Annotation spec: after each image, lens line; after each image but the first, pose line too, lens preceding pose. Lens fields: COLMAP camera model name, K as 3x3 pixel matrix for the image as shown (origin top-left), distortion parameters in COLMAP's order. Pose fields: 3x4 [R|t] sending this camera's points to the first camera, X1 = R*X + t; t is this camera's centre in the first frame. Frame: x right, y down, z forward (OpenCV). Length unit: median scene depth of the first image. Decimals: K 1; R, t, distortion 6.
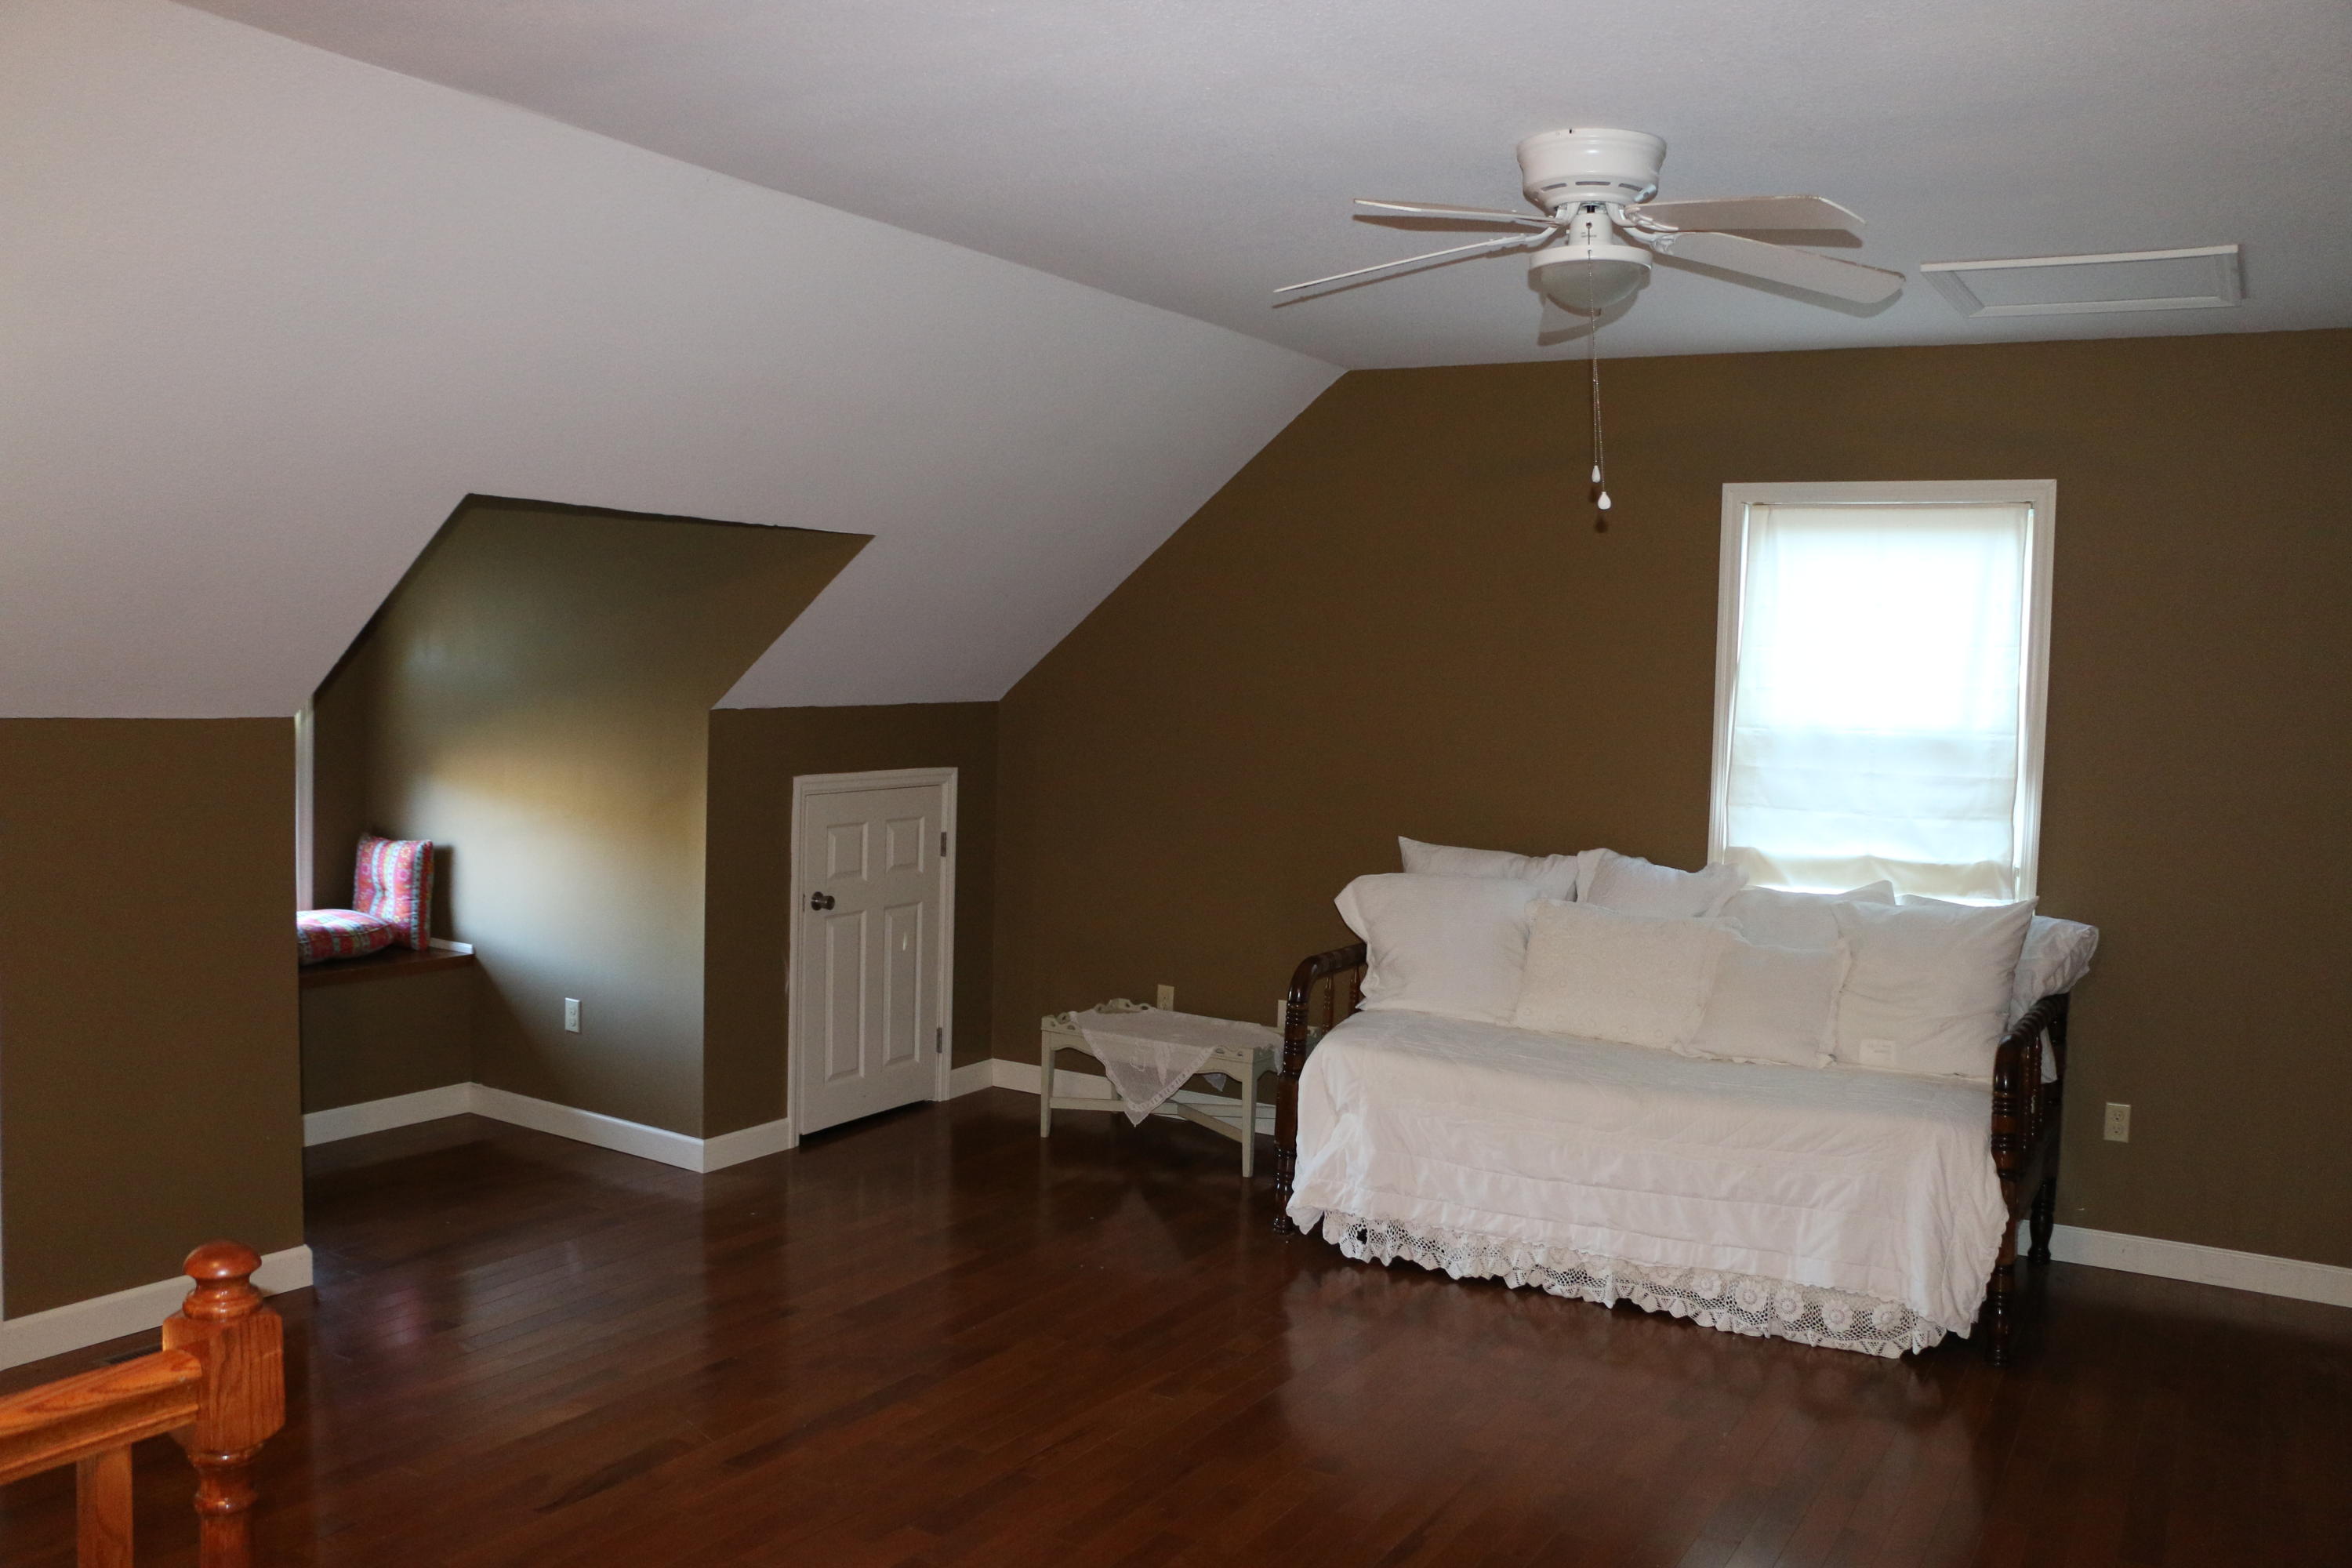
lens RADIAL K [[1863.5, 0, 1176.0], [0, 1863.5, 784.0], [0, 0, 1]] dist [-0.247597, 0.193073]
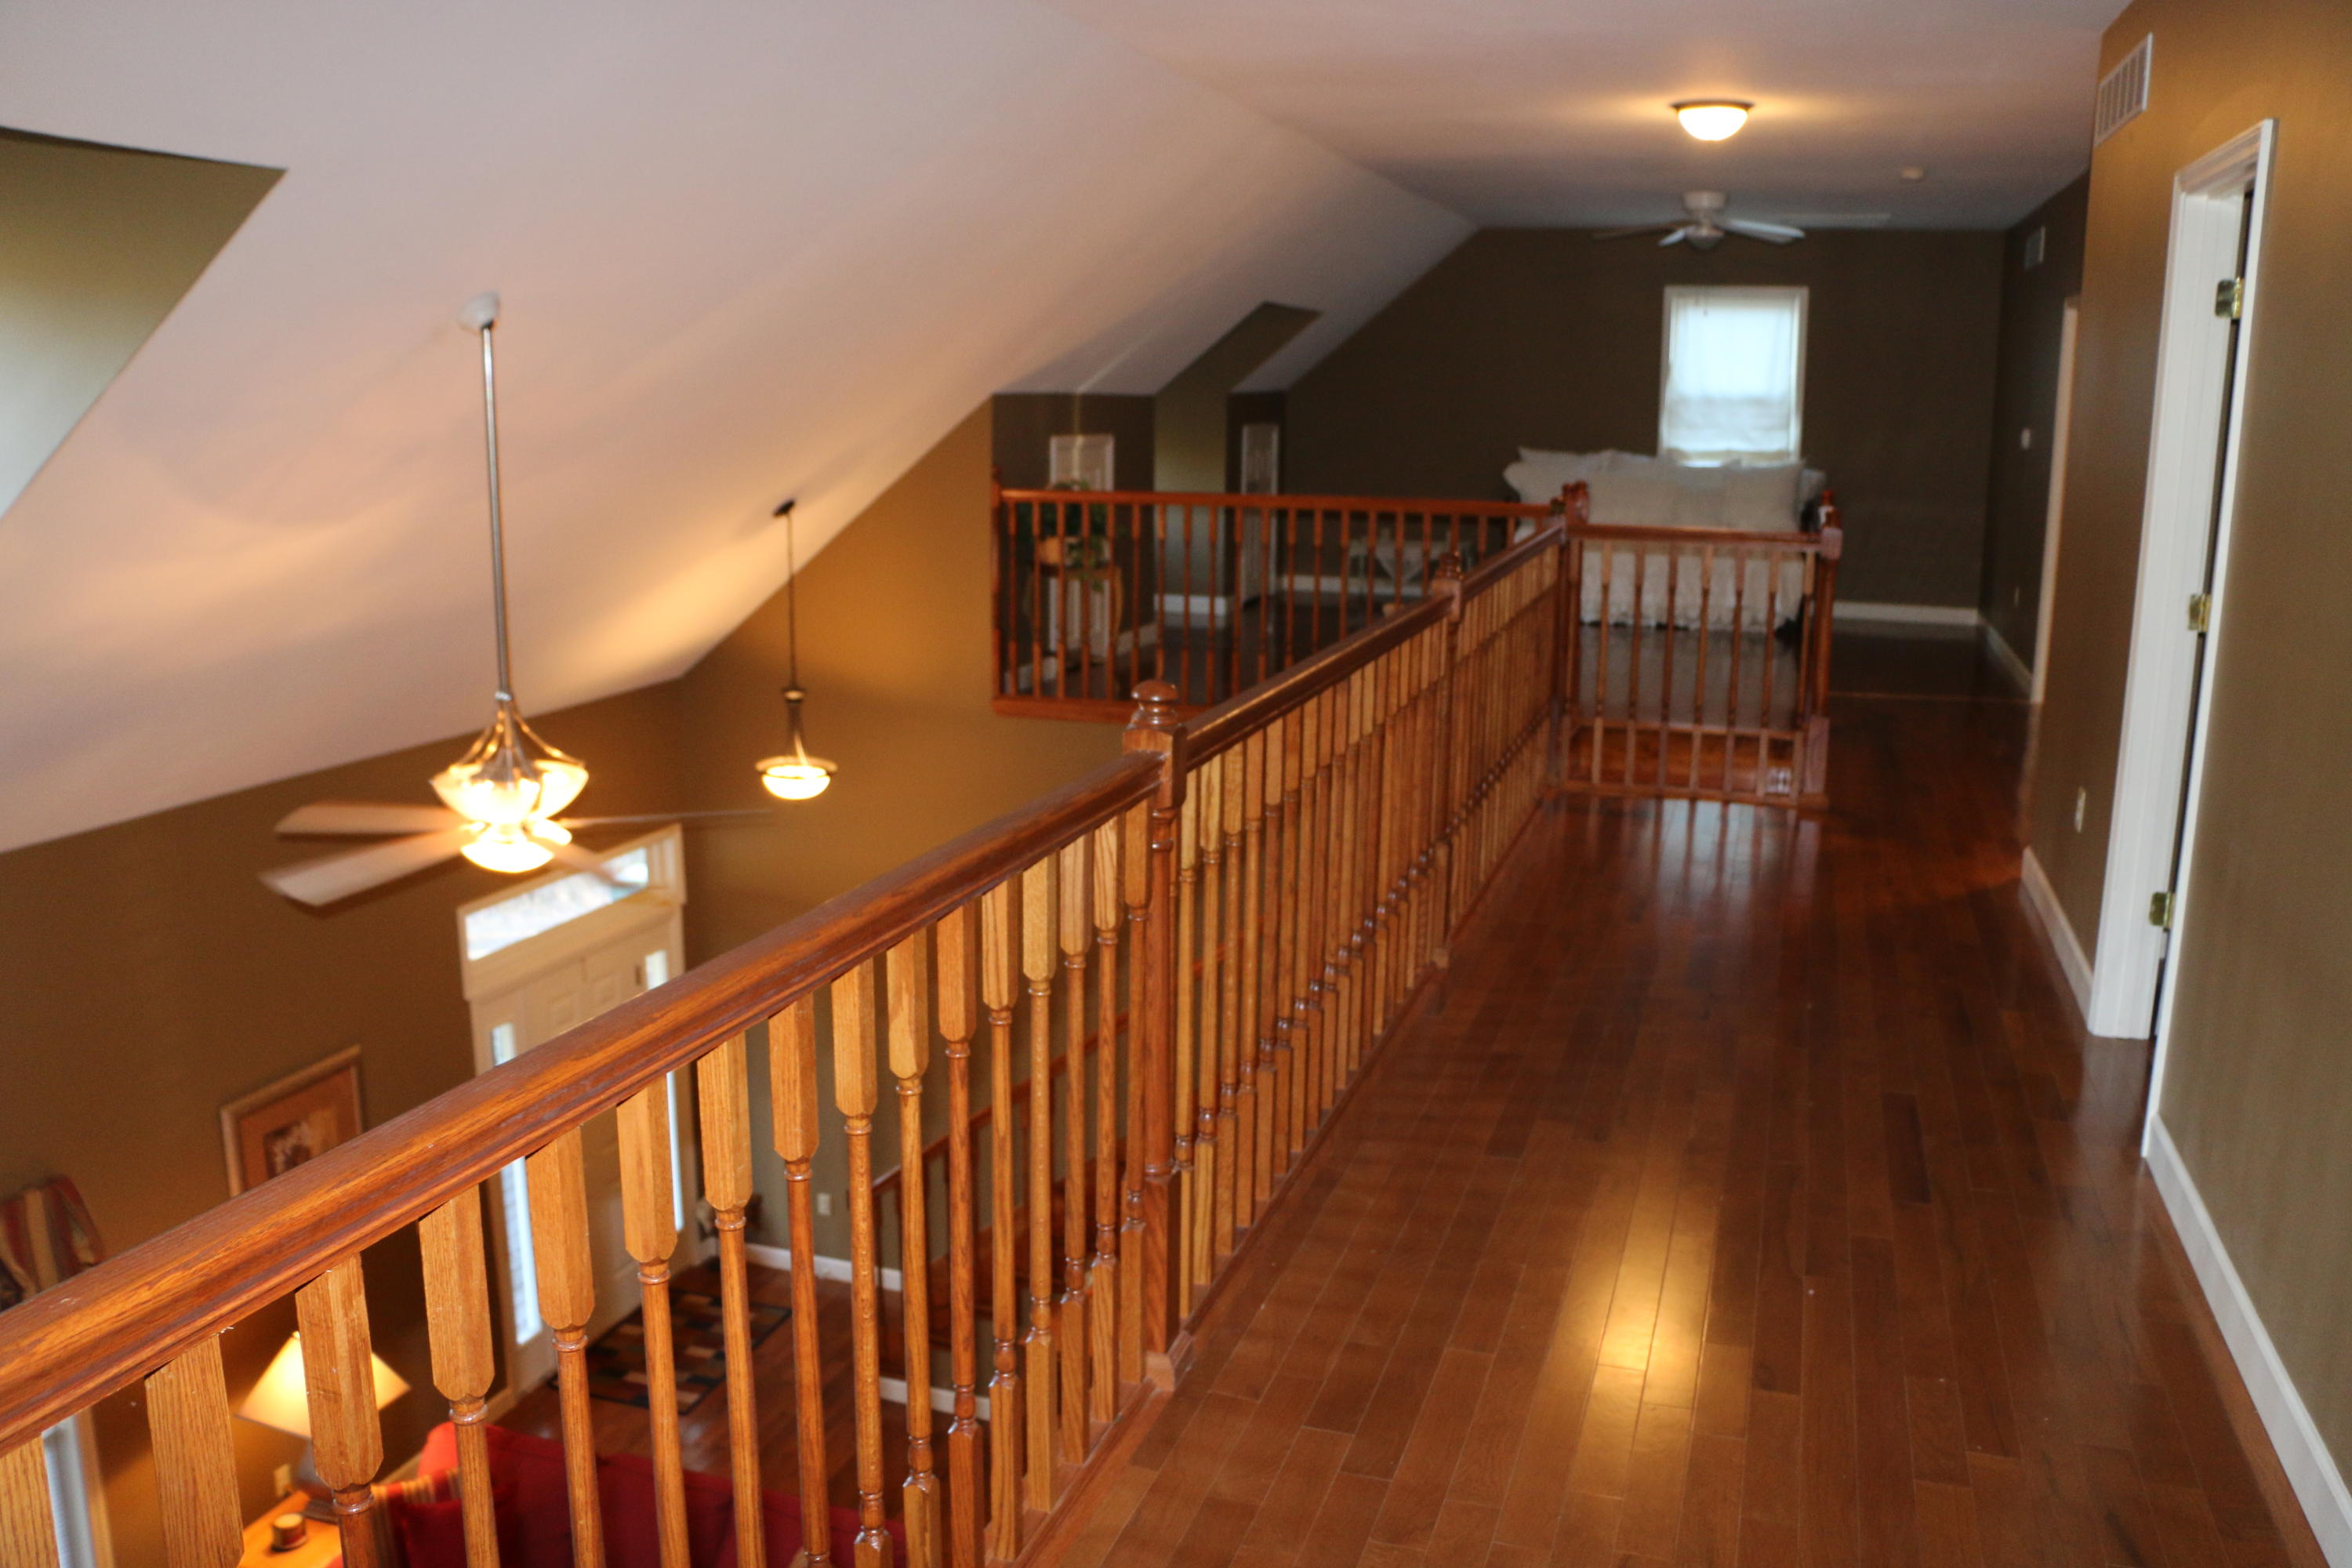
lens RADIAL K [[1863.5, 0, 1176.0], [0, 1863.5, 784.0], [0, 0, 1]] dist [-0.247597, 0.193073]
pose [[0.976690, -0.068540, 0.203420, -0.817569], [0.038551, 0.988253, 0.147886, 0.094751], [-0.211166, -0.136596, 0.967859, -1.170434]]
